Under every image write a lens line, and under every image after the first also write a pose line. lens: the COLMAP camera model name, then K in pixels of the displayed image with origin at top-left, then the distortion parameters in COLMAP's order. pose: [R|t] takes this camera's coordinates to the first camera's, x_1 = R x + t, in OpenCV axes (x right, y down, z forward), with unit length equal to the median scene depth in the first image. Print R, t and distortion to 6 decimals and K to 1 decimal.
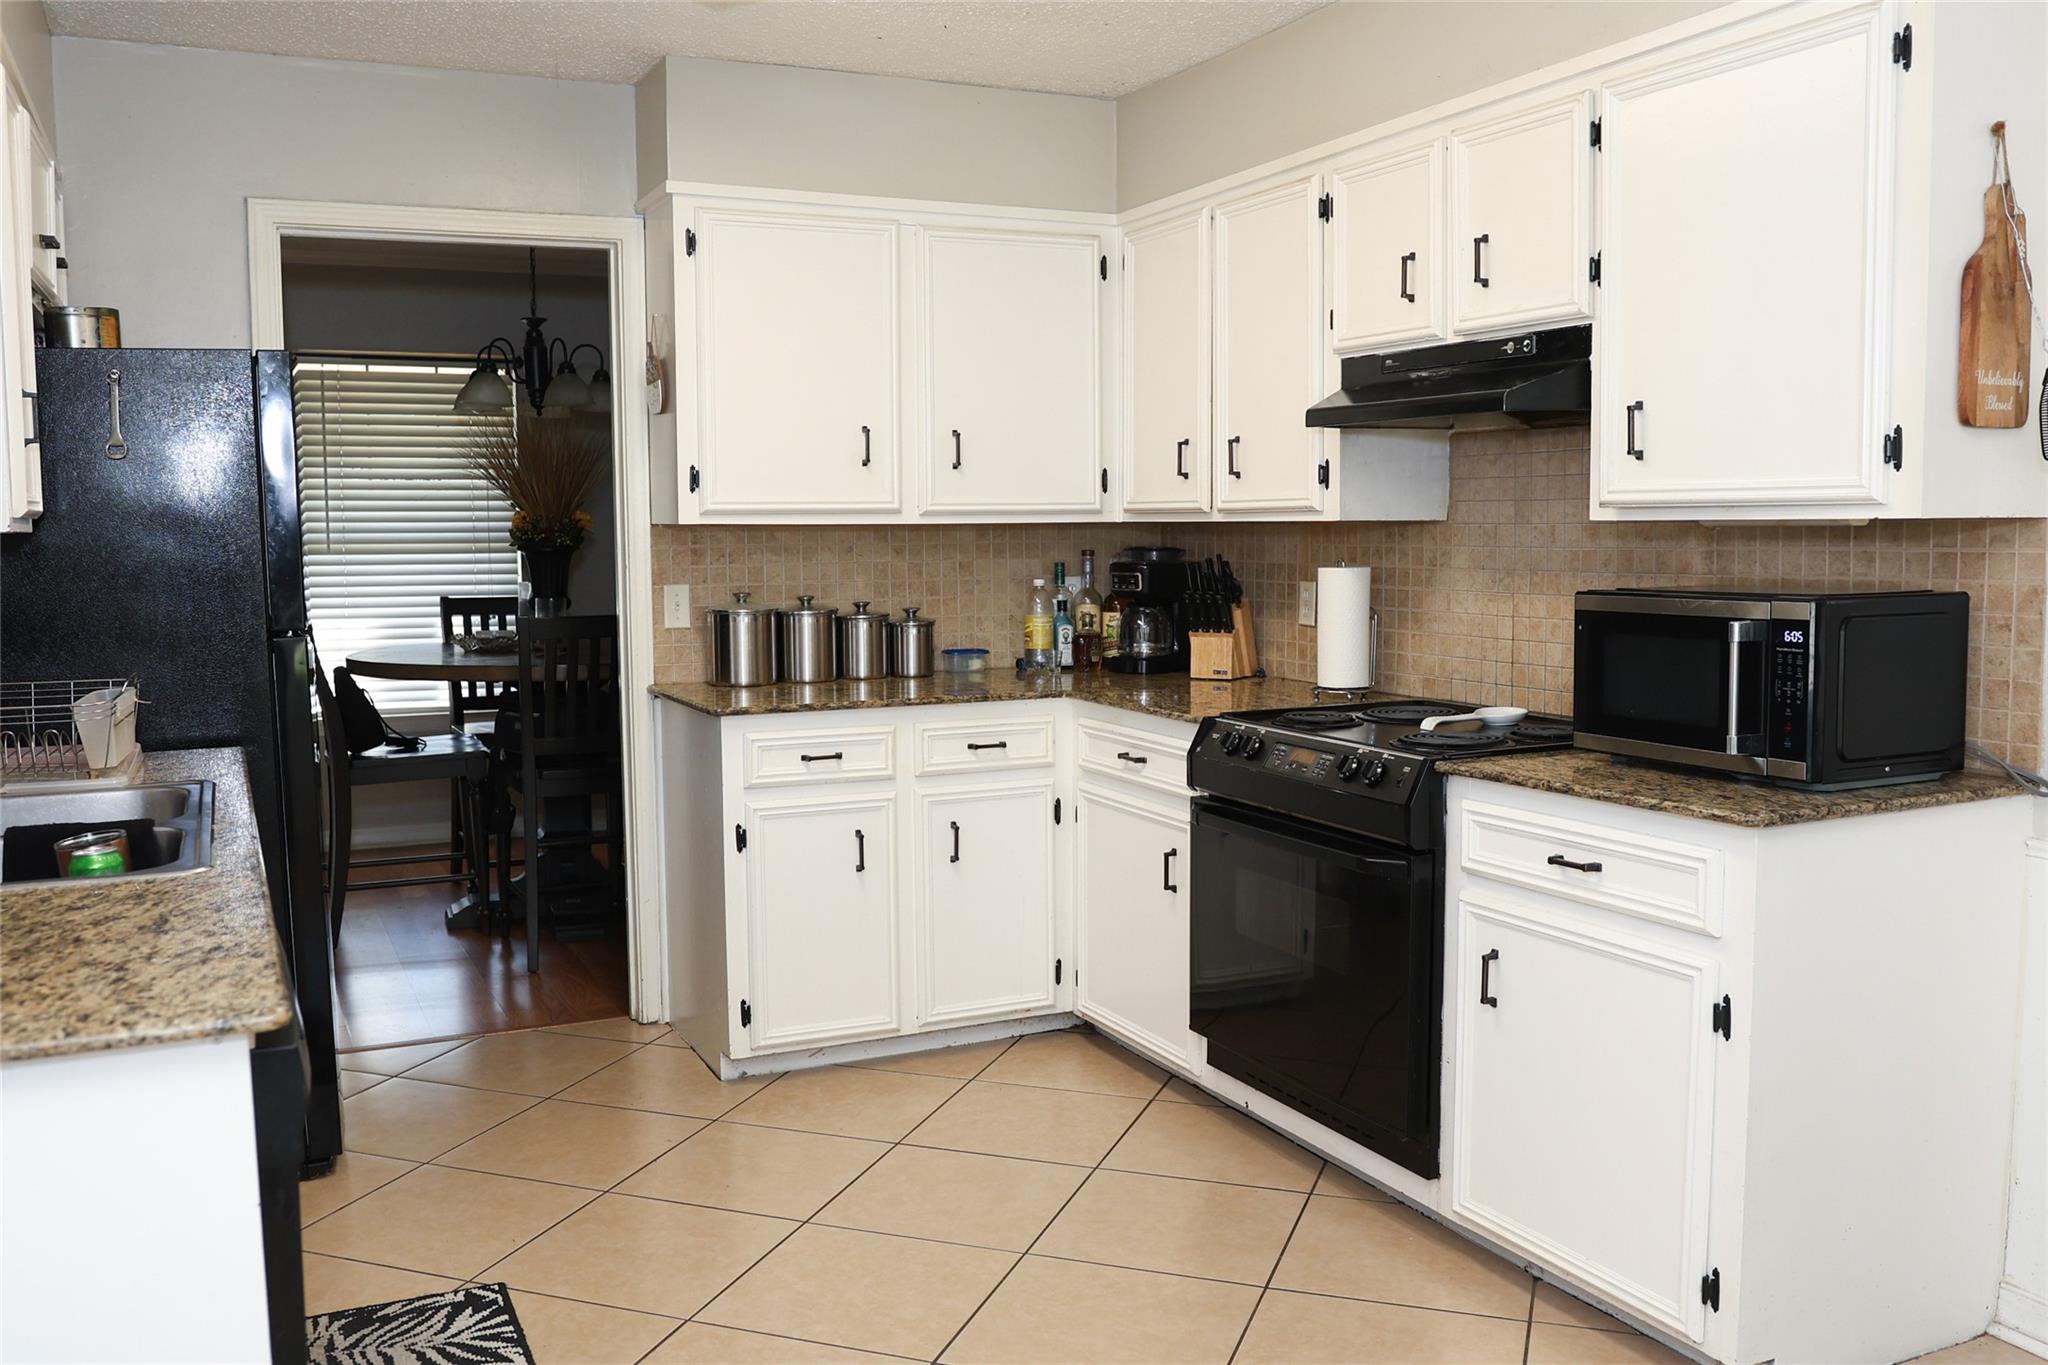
lens RADIAL K [[1710.7, 0, 1026.3], [0, 1710.7, 674.1], [0, 0, 1]] dist [-0.086367, 0.040478]
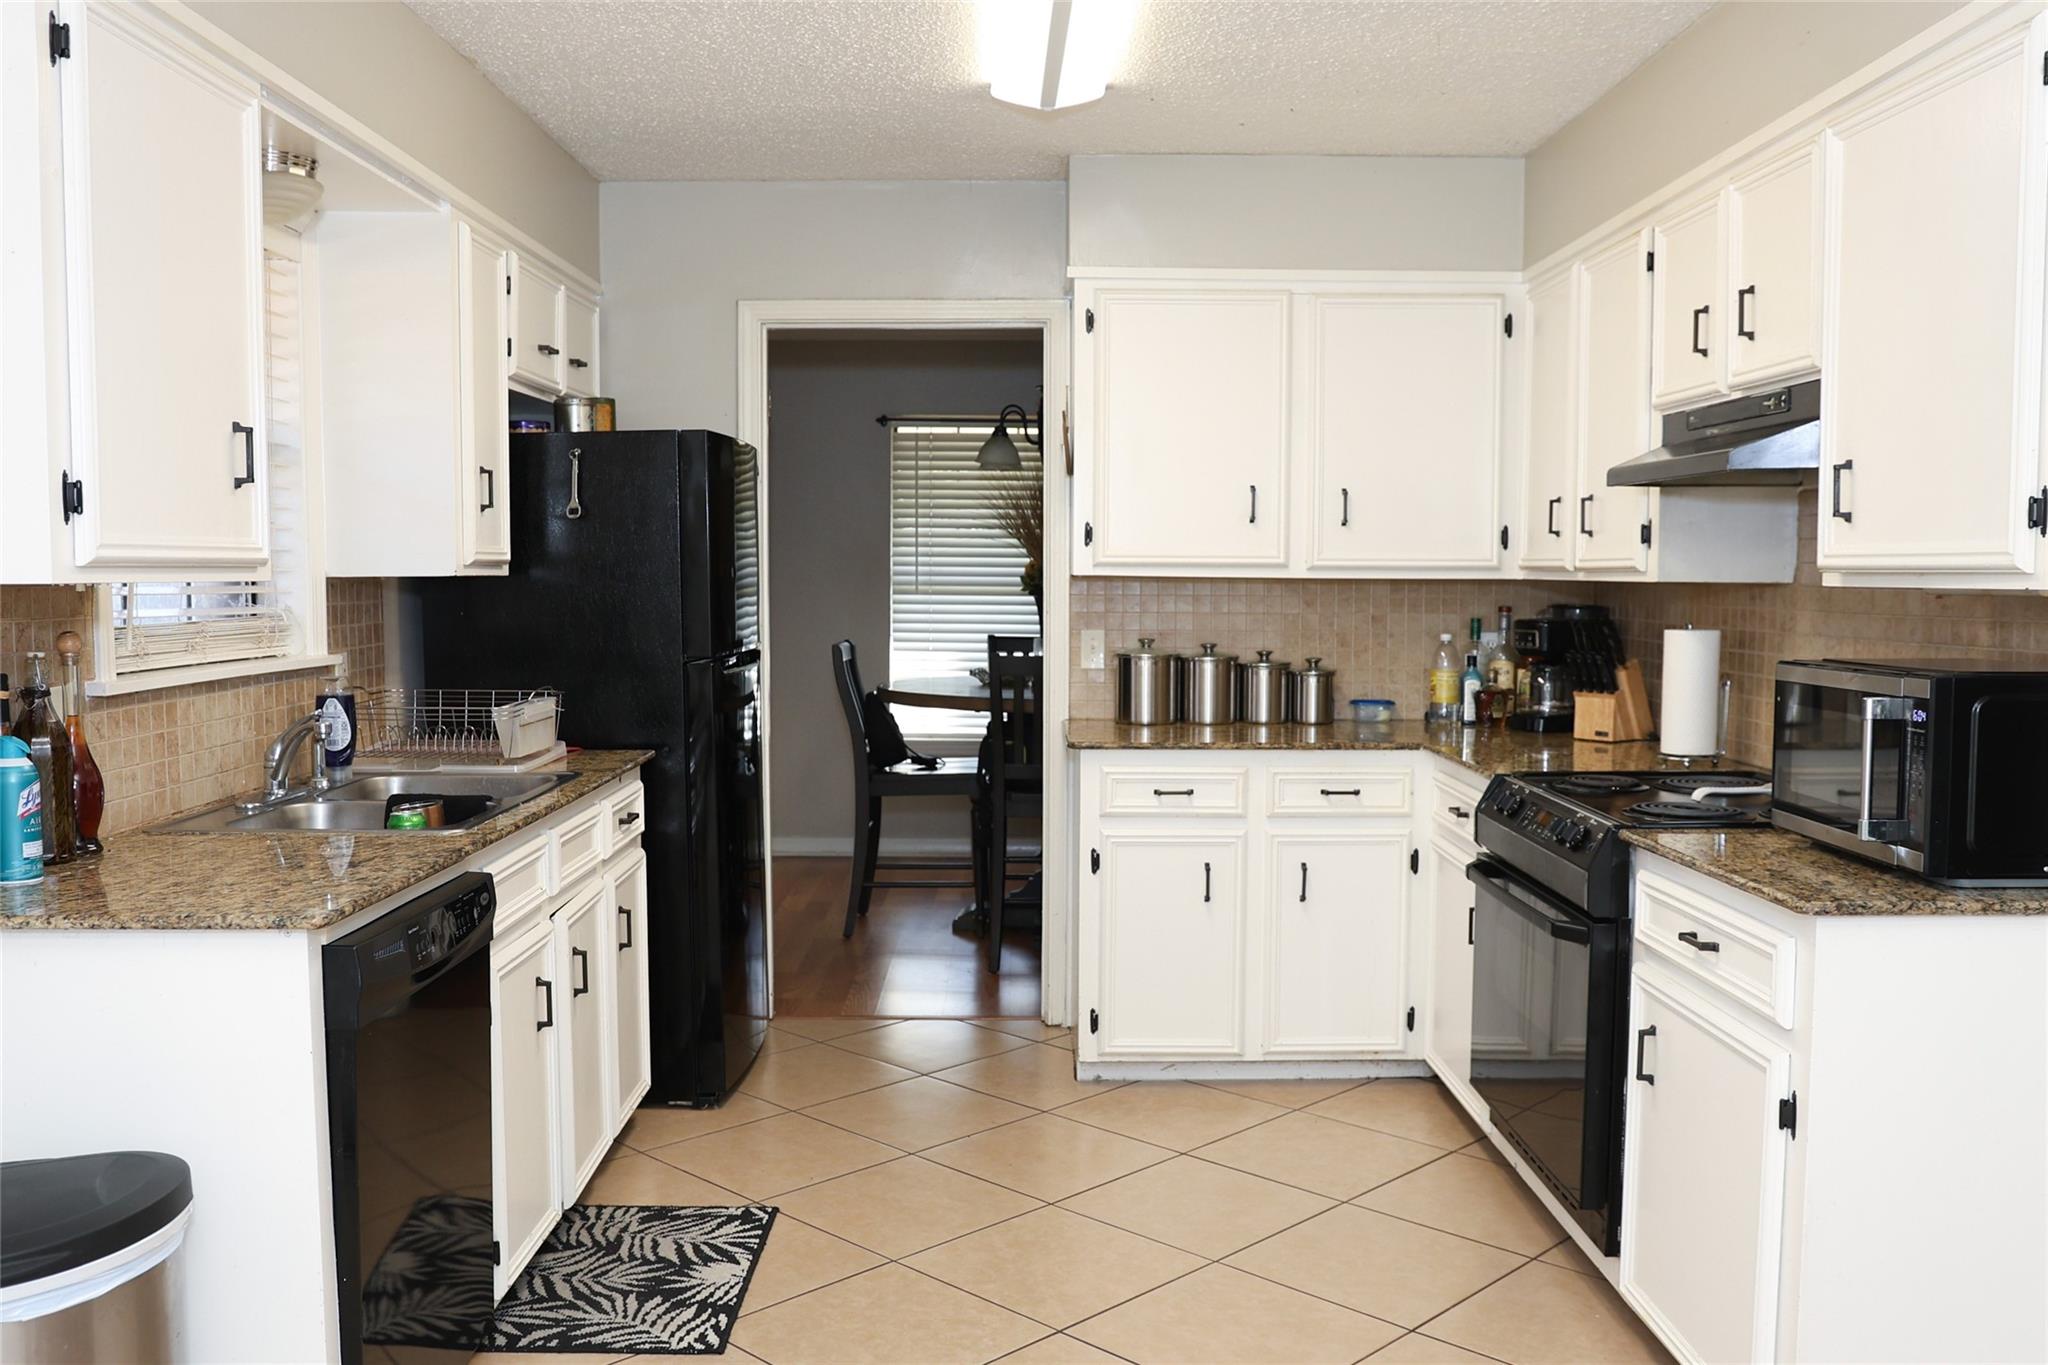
lens RADIAL K [[1710.7, 0, 1020.6], [0, 1710.7, 693.6], [0, 0, 1]] dist [-0.086367, 0.040478]
pose [[0.906894, 0.040718, -0.419387, 0.237194], [-0.046886, 0.998891, -0.004407, -0.004466], [0.418742, 0.023660, 0.907797, -0.023230]]
